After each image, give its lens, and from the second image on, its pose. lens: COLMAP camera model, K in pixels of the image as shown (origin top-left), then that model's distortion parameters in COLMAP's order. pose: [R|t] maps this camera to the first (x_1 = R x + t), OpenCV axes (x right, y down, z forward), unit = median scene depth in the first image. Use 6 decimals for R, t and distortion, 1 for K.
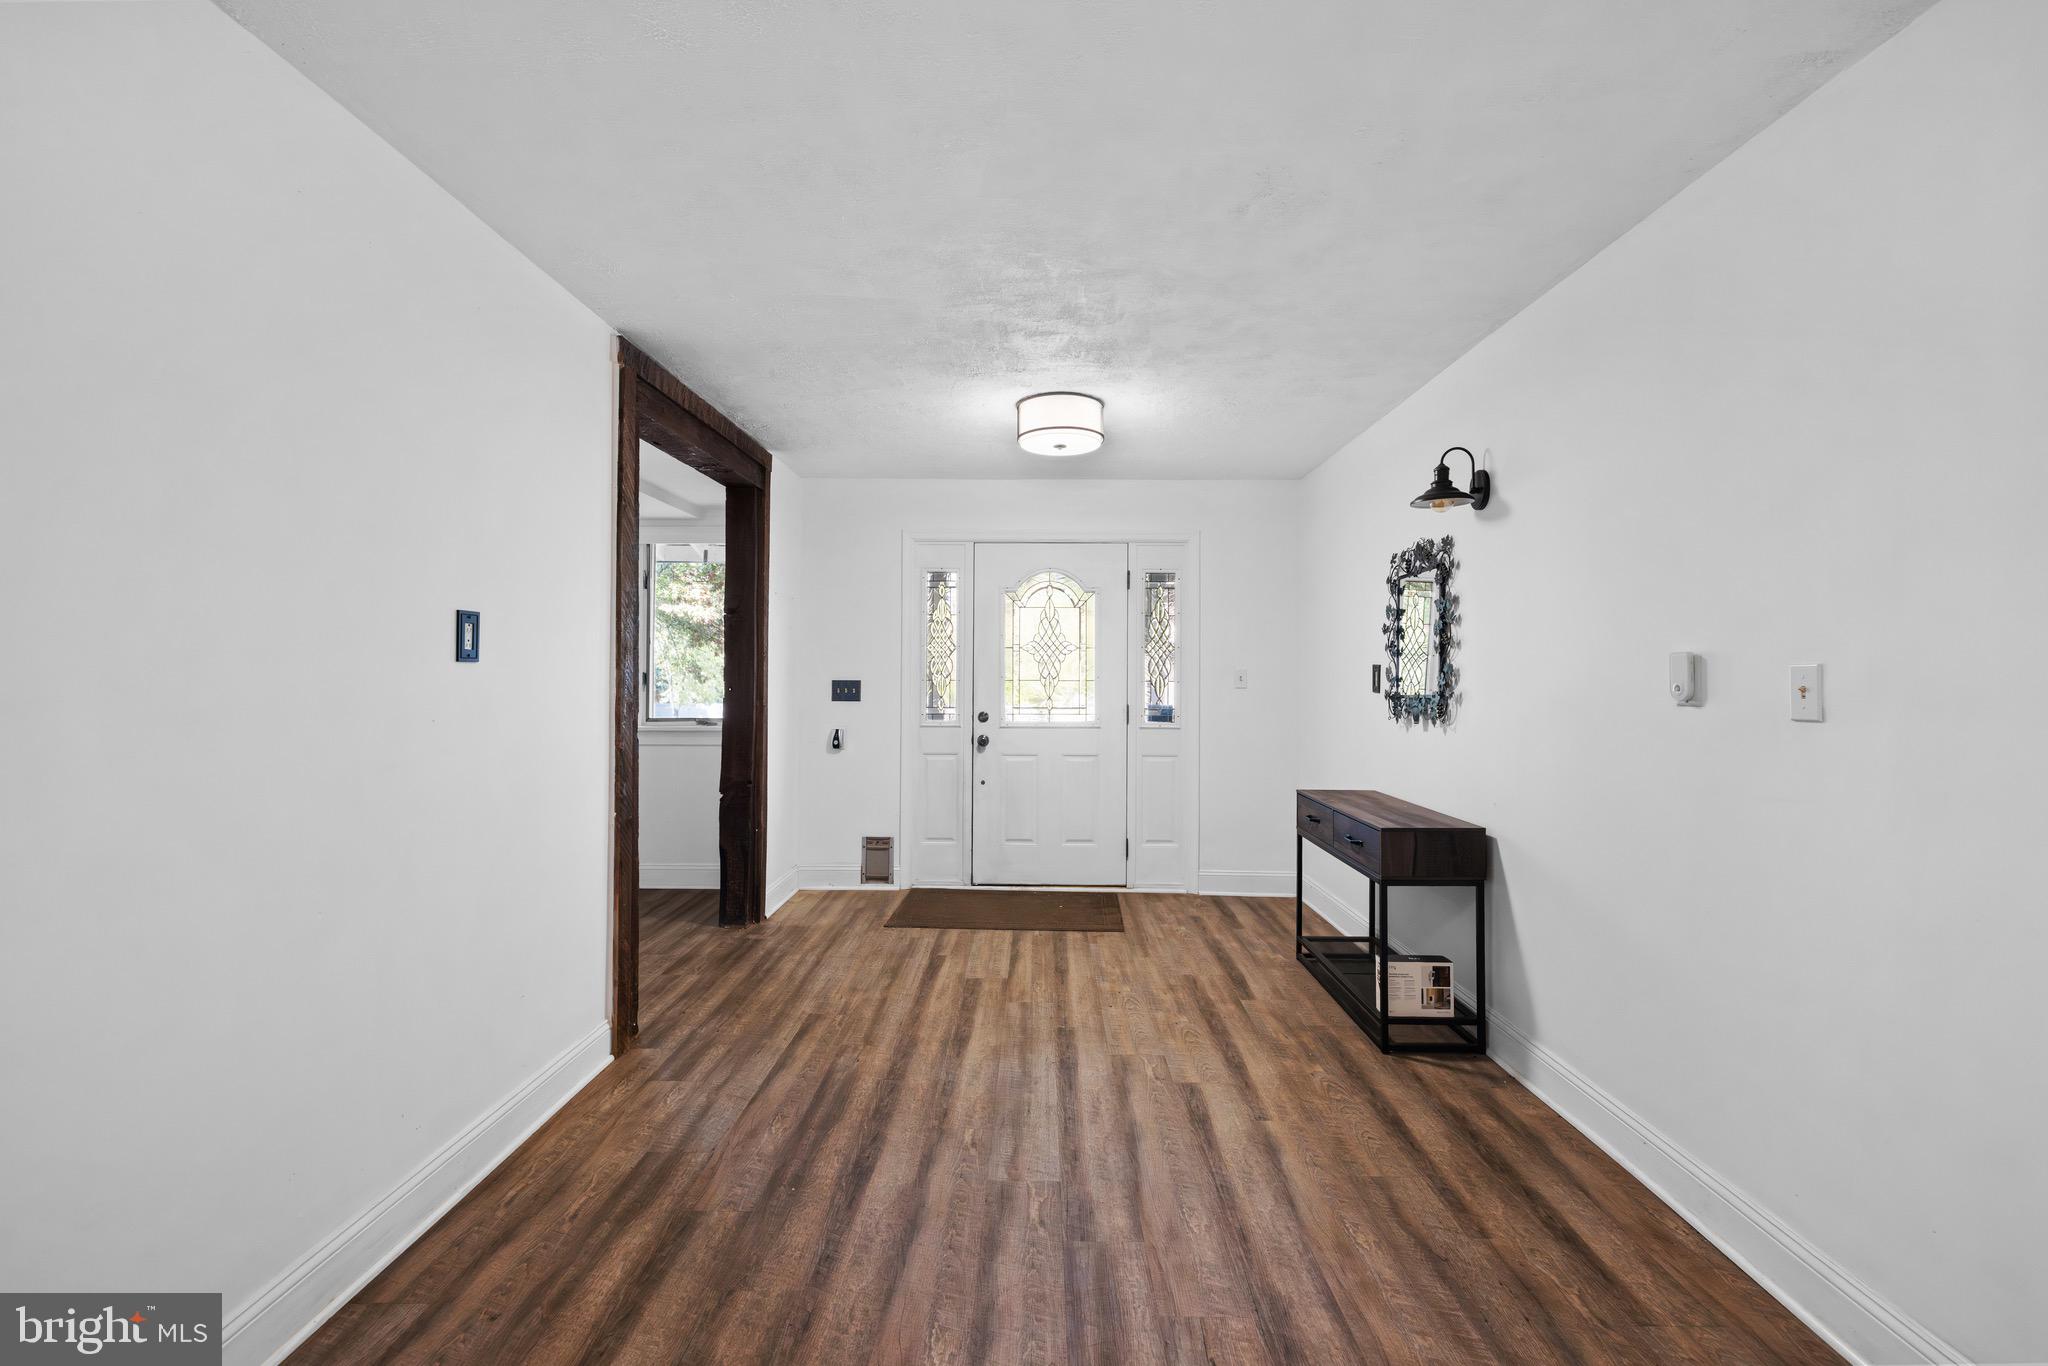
lens RADIAL K [[864.1, 0, 1024.0], [0, 864.1, 683.0], [0, 0, 1]] dist [-0.000141, -0.000012]
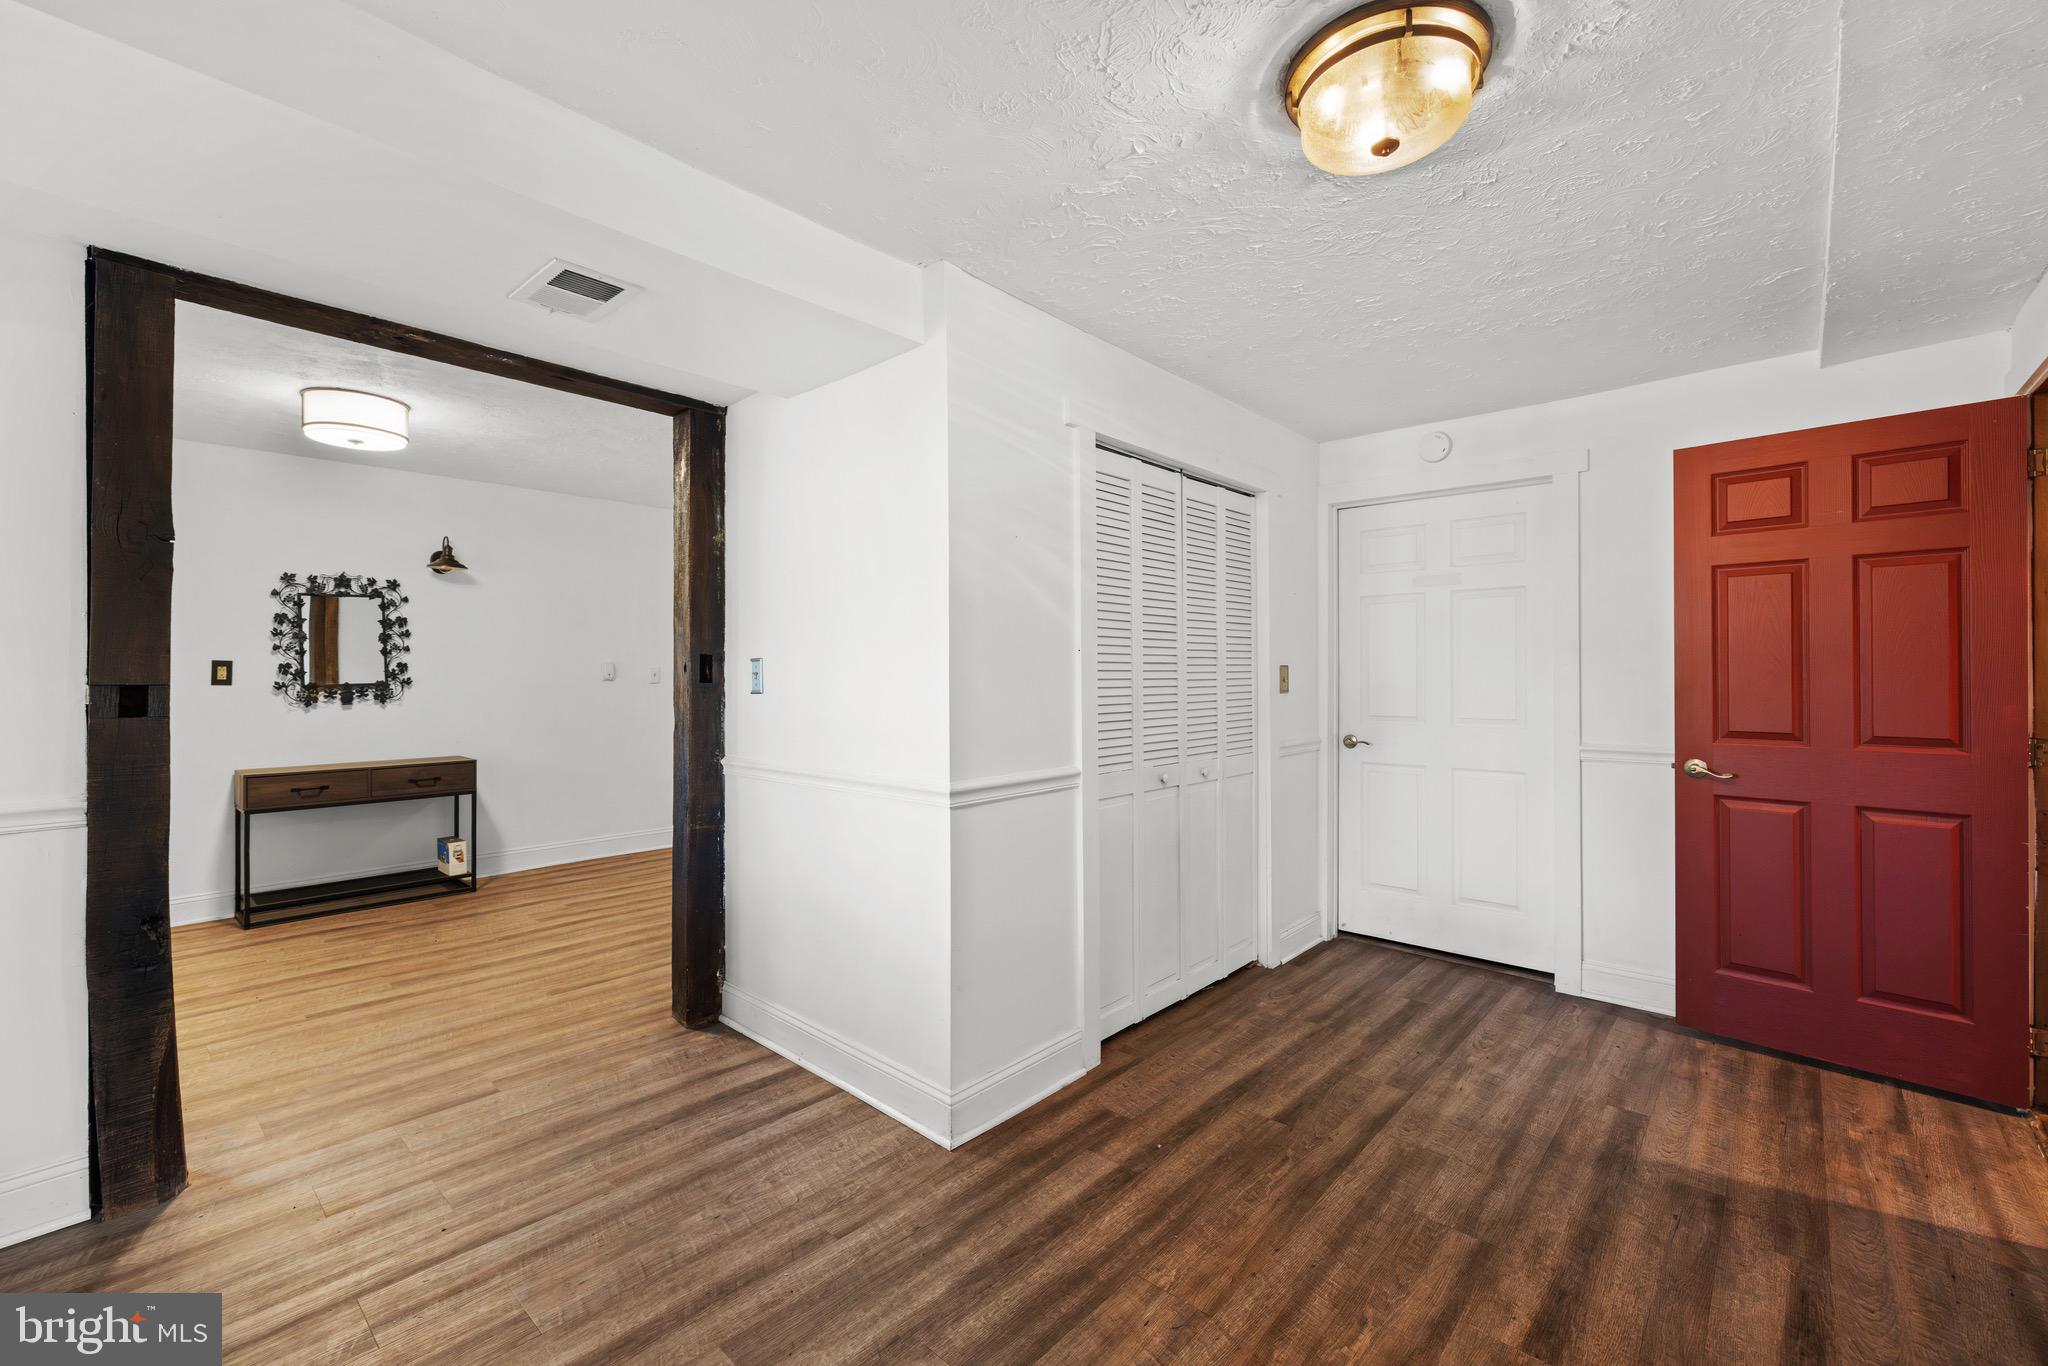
lens RADIAL K [[849.4, 0, 1024.0], [0, 849.4, 683.0], [0, 0, 1]] dist [0.000024, -0.000004]
pose [[-0.754809, -0.007644, 0.655900, -1.310954], [-0.005280, 0.999971, 0.005577, -0.003370], [-0.655923, 0.000746, -0.754827, 1.359964]]
